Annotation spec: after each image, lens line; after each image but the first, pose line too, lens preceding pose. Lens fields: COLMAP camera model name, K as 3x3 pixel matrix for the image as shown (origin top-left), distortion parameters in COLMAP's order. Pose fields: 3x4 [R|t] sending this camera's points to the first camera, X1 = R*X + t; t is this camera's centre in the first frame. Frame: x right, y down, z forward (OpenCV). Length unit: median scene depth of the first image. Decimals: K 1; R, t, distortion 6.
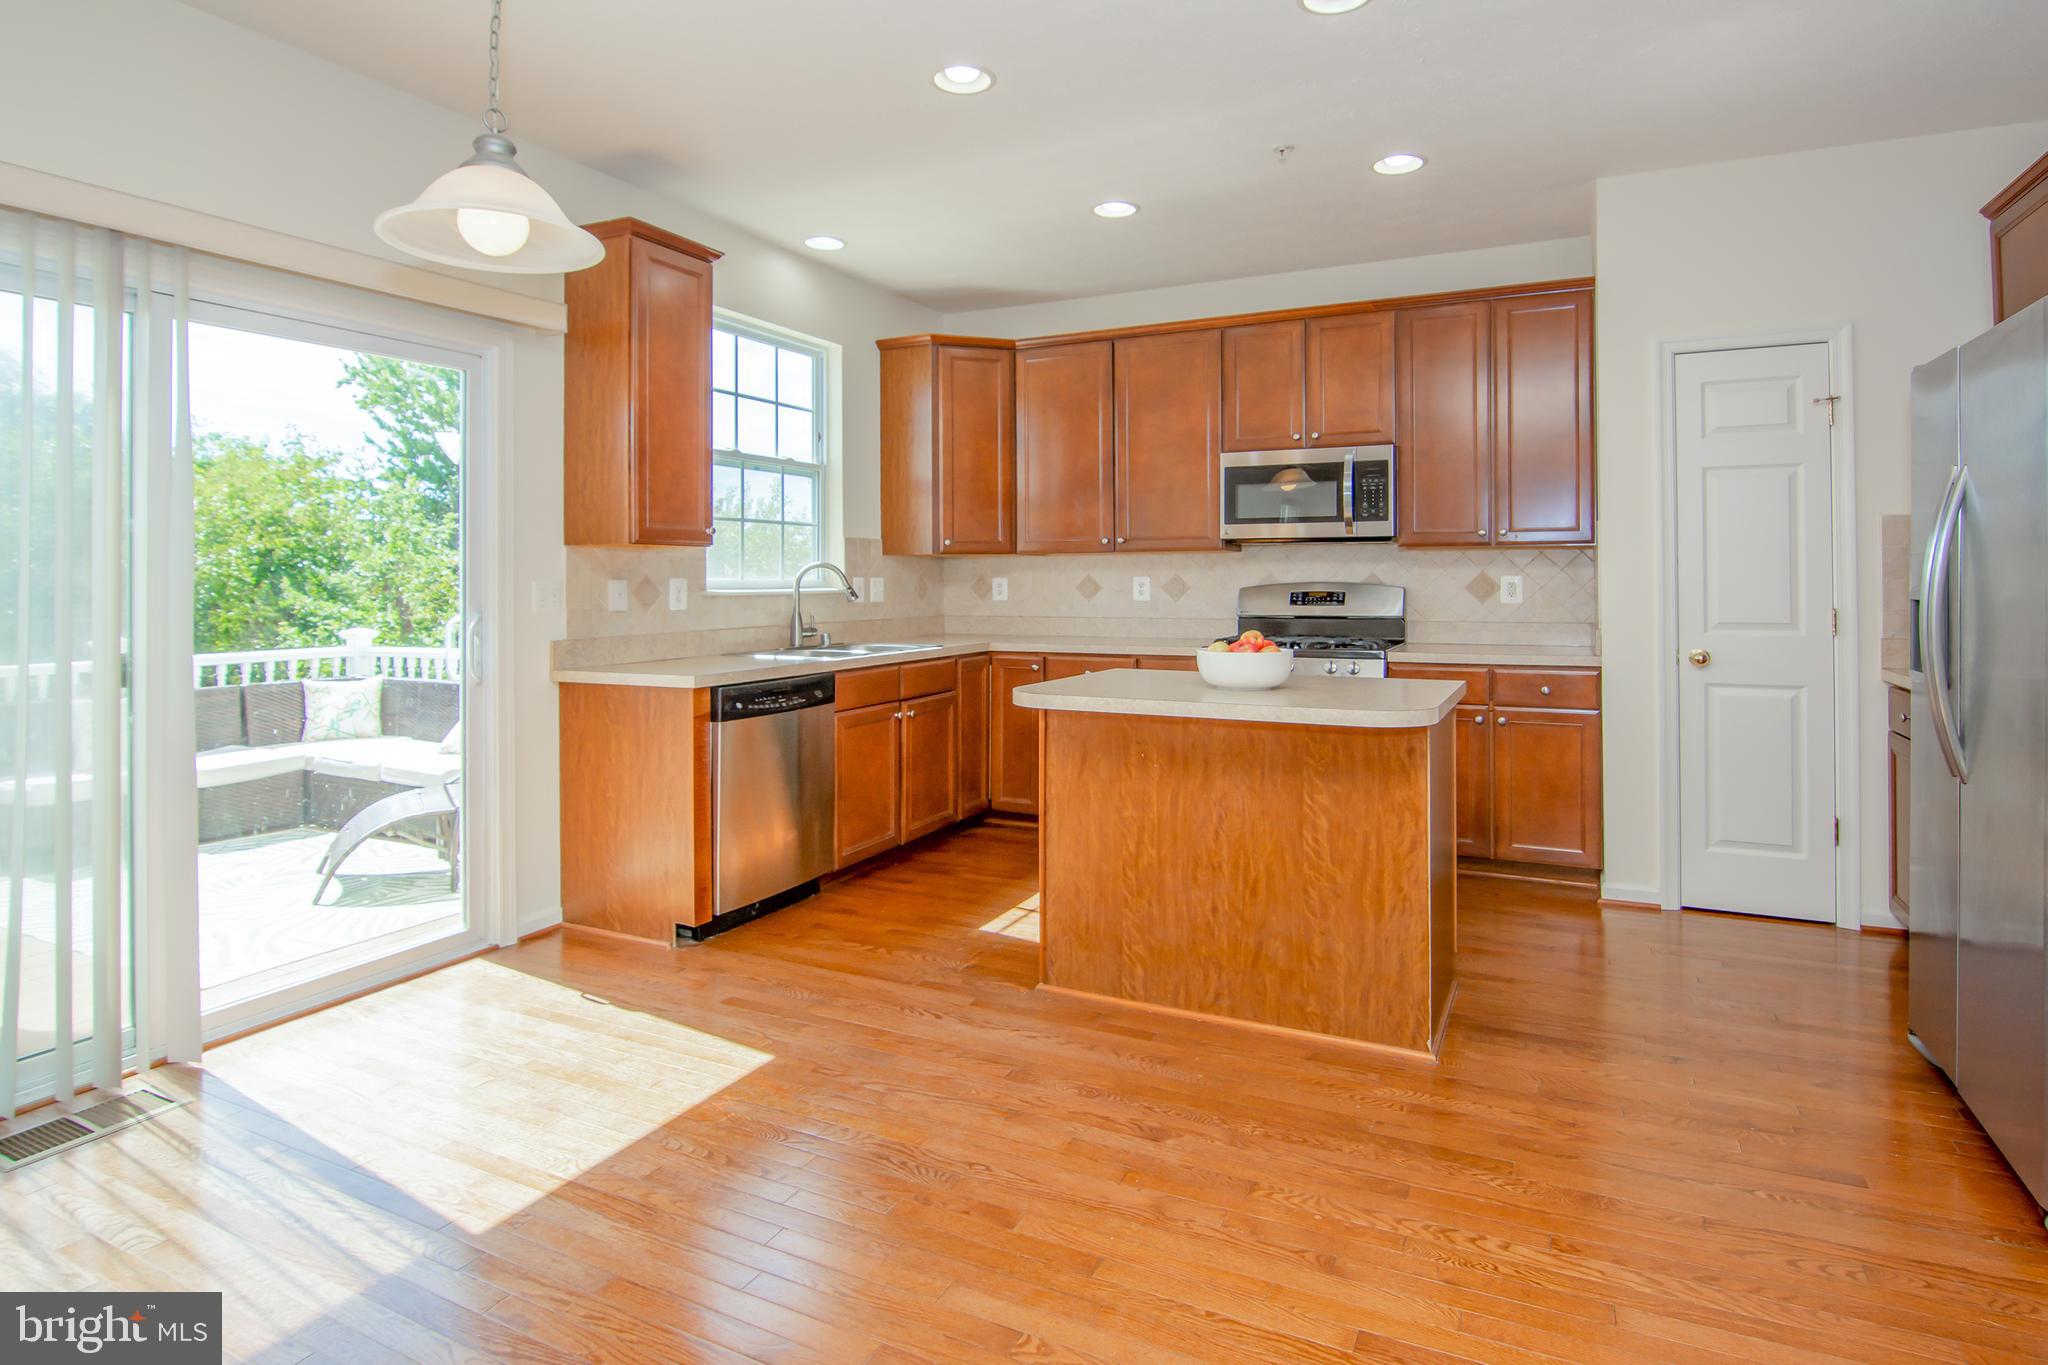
lens RADIAL K [[1037.9, 0, 1104.2], [0, 1037.9, 570.6], [0, 0, 1]] dist [-0.013097, -0.000446]
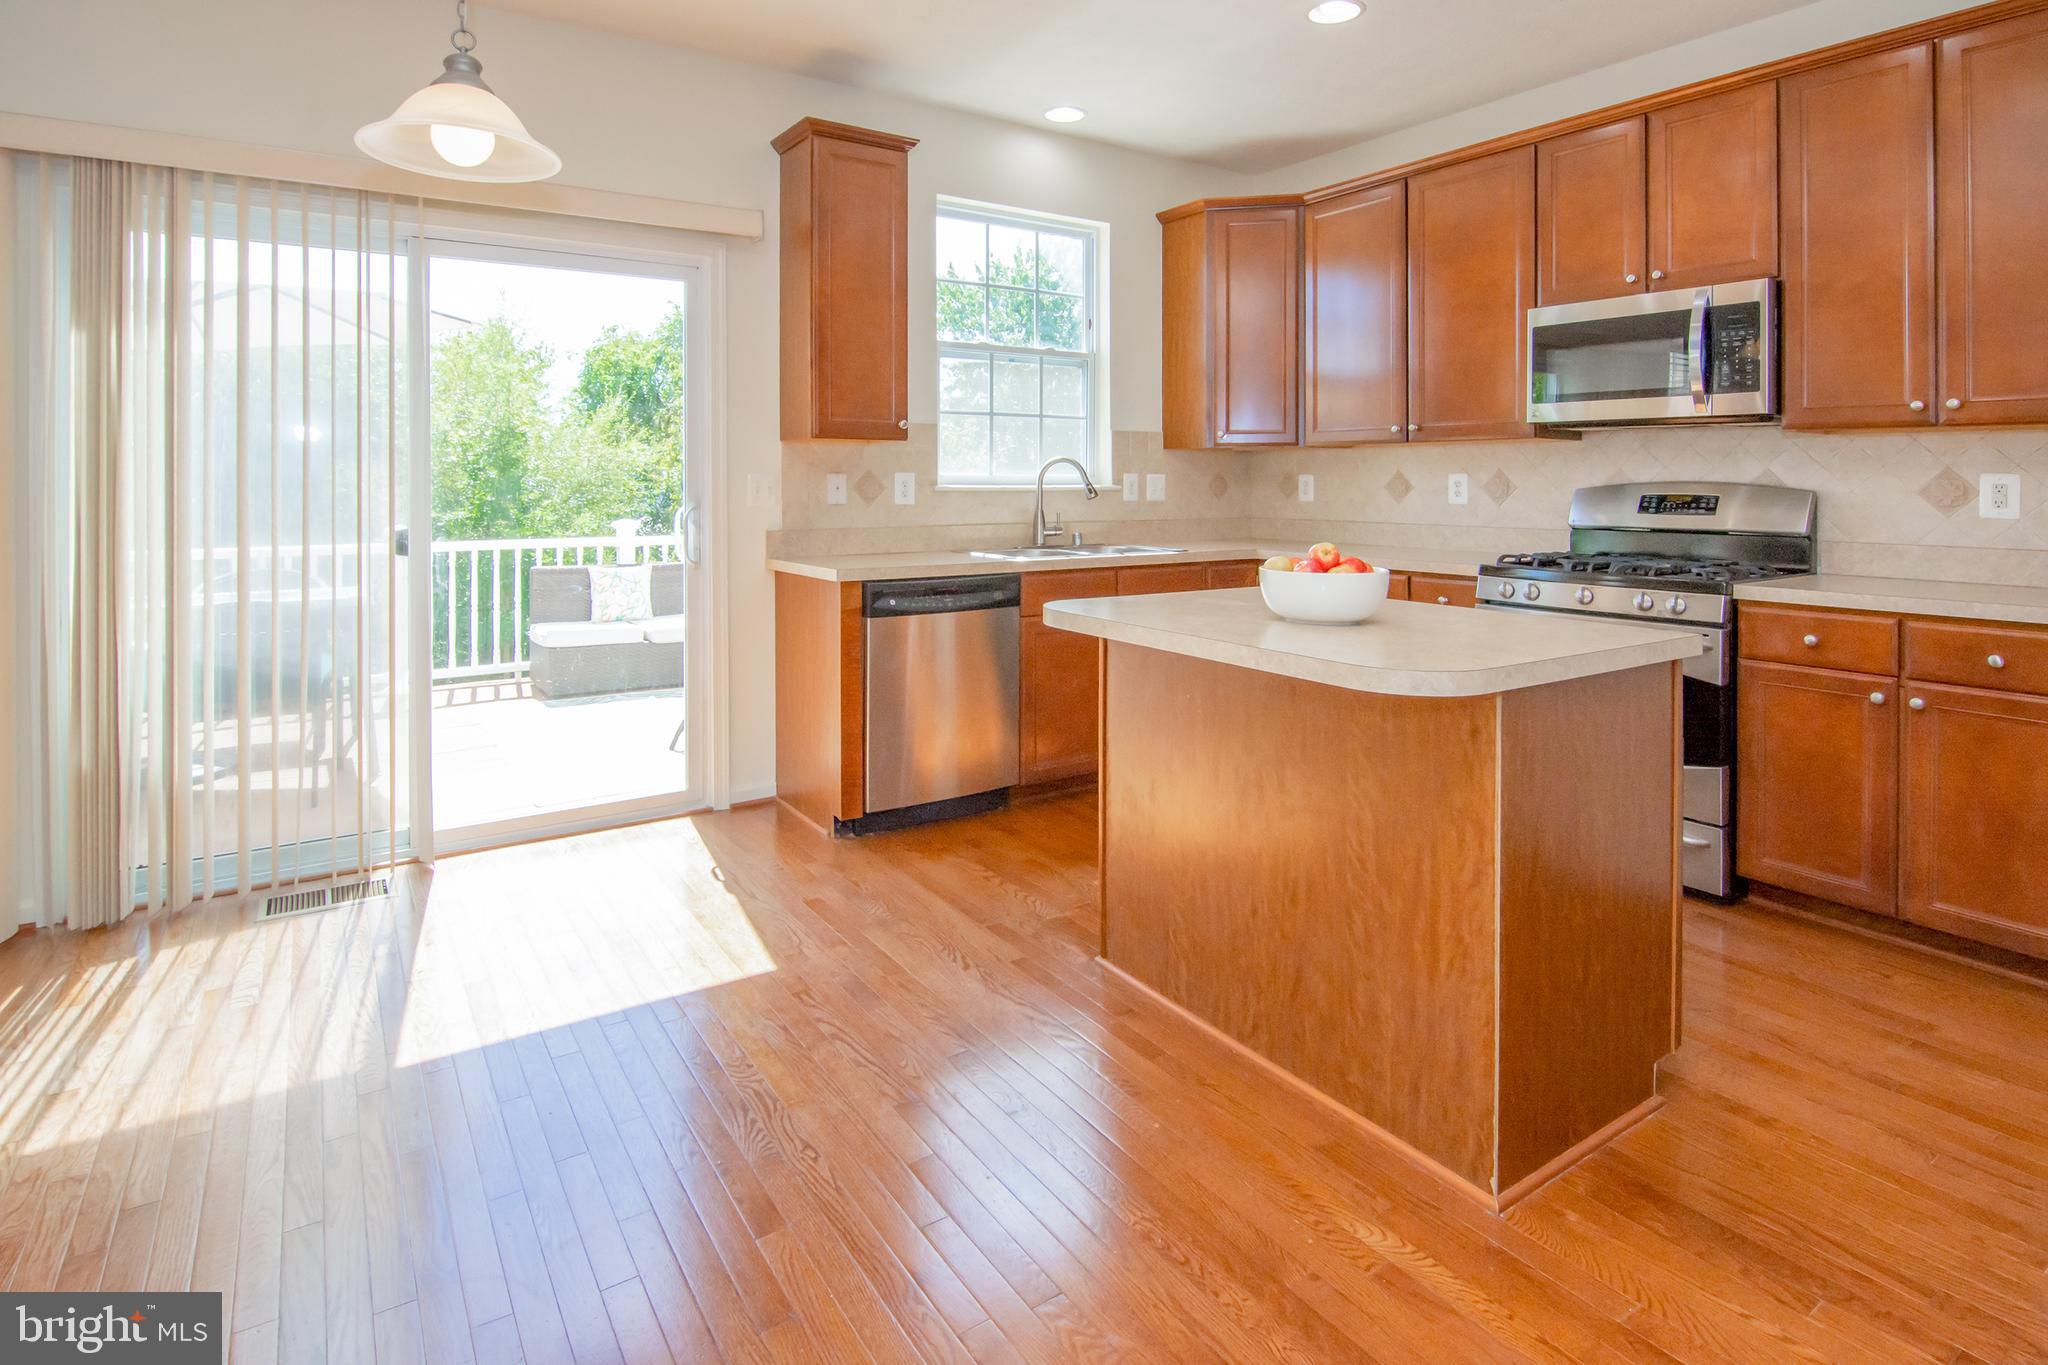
lens RADIAL K [[1088.1, 0, 1089.5], [0, 1088.1, 487.7], [0, 0, 1]] dist [-0.010136, -0.000619]
pose [[0.862312, 0.009812, -0.506282, 0.328919], [-0.001939, 0.999869, 0.016074, 0.005819], [0.506373, -0.012879, 0.862218, 0.216133]]
